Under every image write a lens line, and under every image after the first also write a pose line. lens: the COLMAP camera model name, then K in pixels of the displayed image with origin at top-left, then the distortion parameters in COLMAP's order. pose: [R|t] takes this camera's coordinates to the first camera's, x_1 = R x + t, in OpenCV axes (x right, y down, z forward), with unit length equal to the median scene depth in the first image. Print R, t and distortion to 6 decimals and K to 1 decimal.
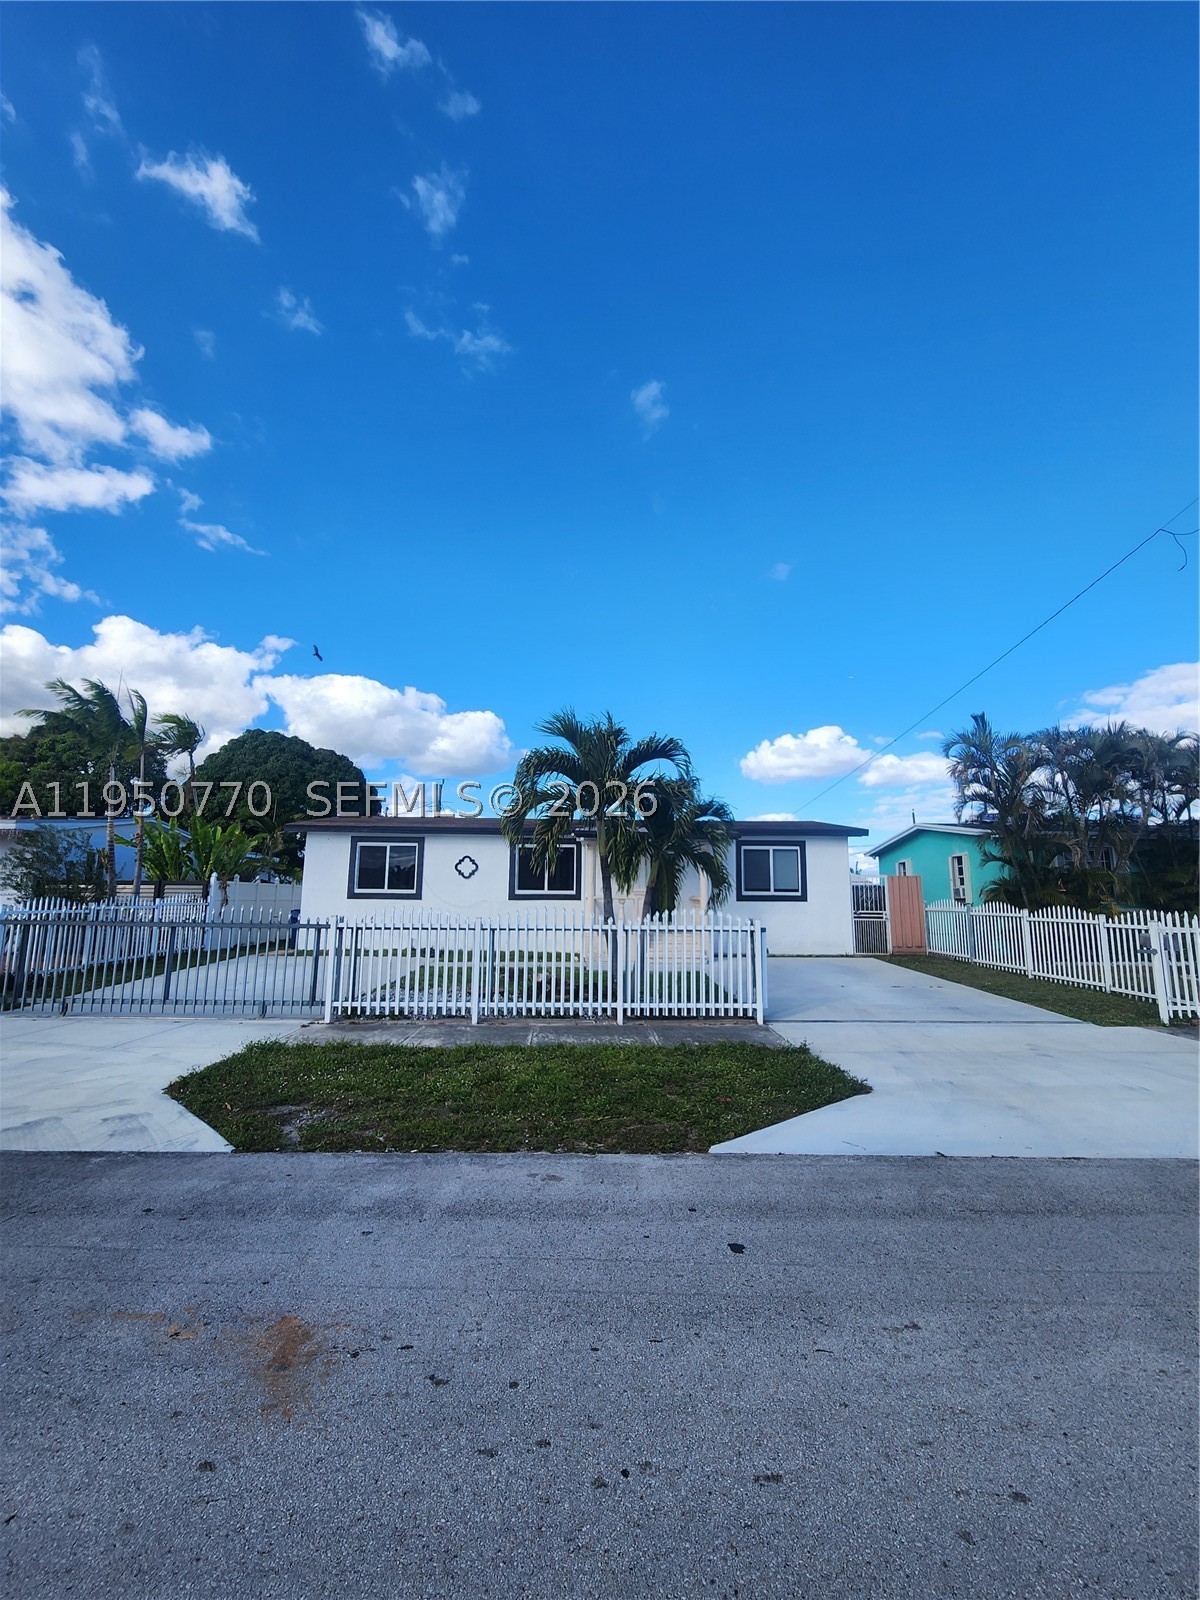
lens RADIAL K [[636.4, 0, 728.2], [0, 636.4, 807.7], [0, 0, 1]] dist [0.000784, -0.000089]
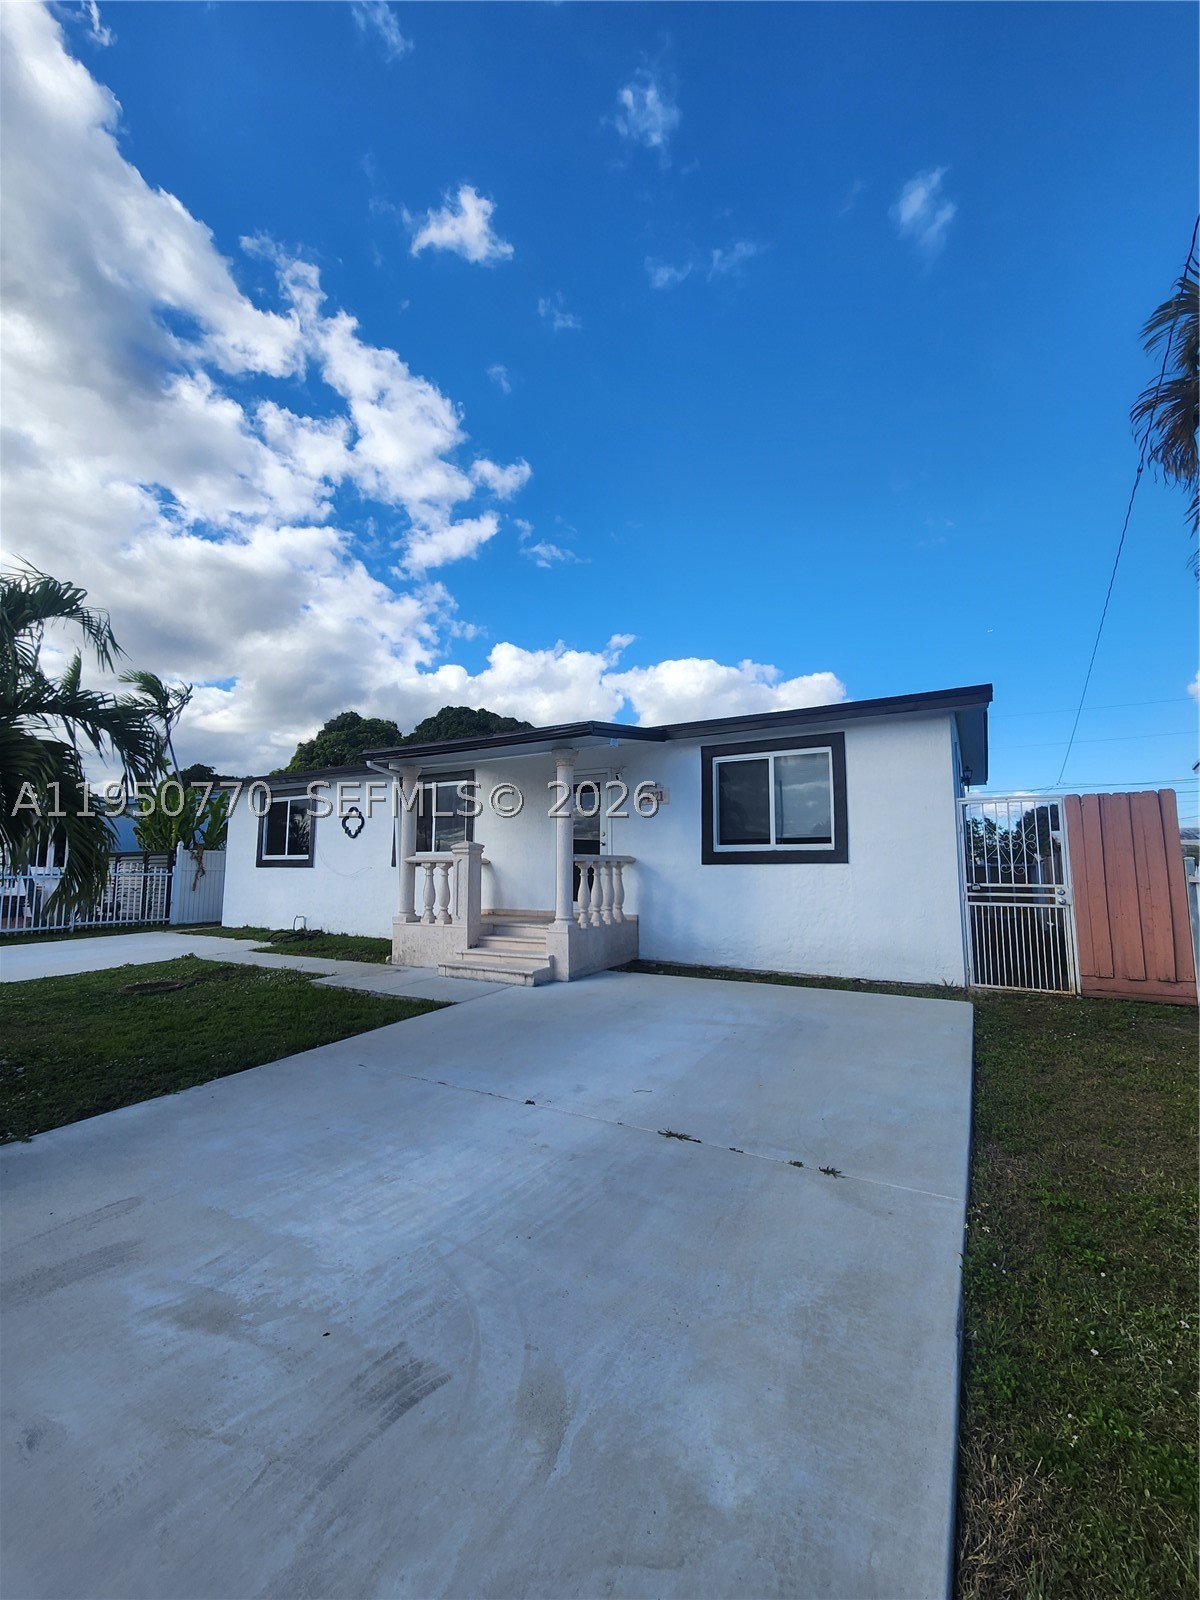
lens RADIAL K [[702.9, 0, 668.5], [0, 702.9, 796.4], [0, 0, 1]] dist [0.001162, 0.000101]
pose [[0.802942, -0.072724, -0.591604, 0.372549], [0.090549, 0.995892, 0.000474, 0.099113], [0.589139, -0.053950, 0.806228, 0.583838]]
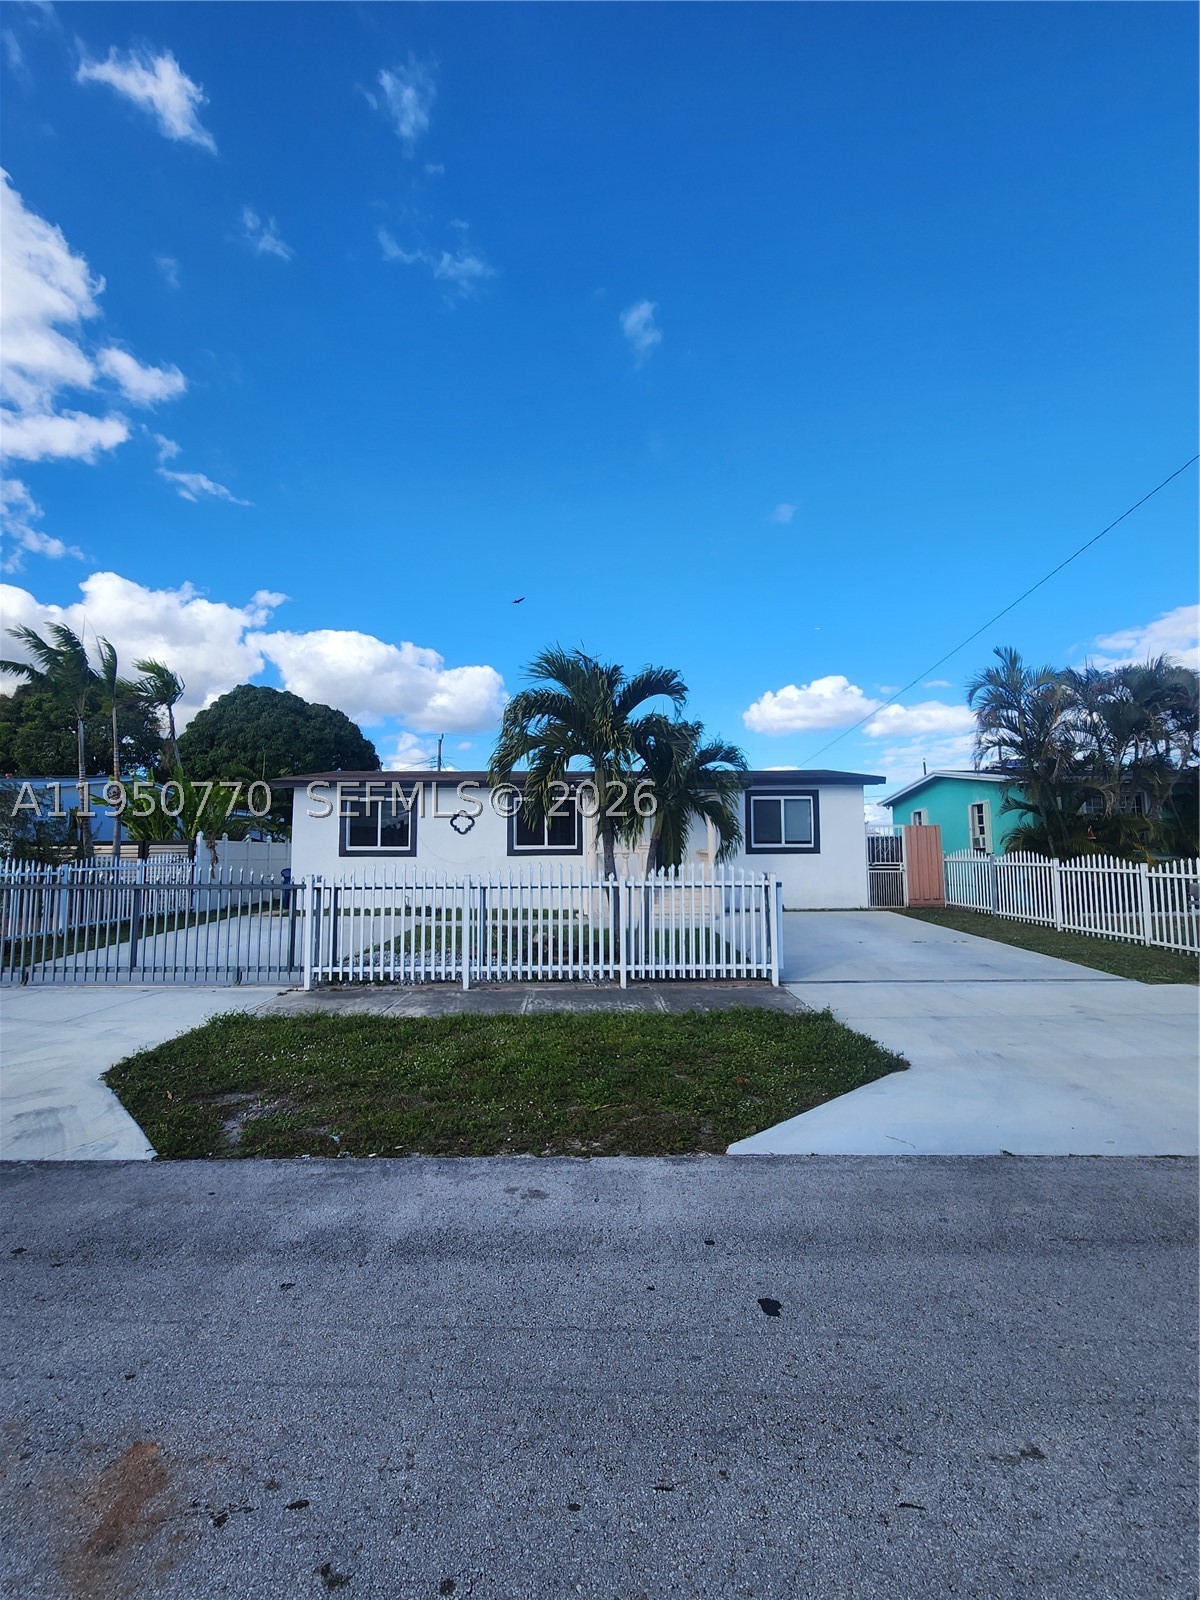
lens RADIAL K [[636.4, 0, 728.2], [0, 636.4, 807.7], [0, 0, 1]] dist [0.000784, -0.000089]
pose [[0.999884, -0.013458, -0.007066, -0.004108], [0.013933, 0.997292, 0.072207, 0.008091], [0.006075, -0.072297, 0.997365, 0.051256]]
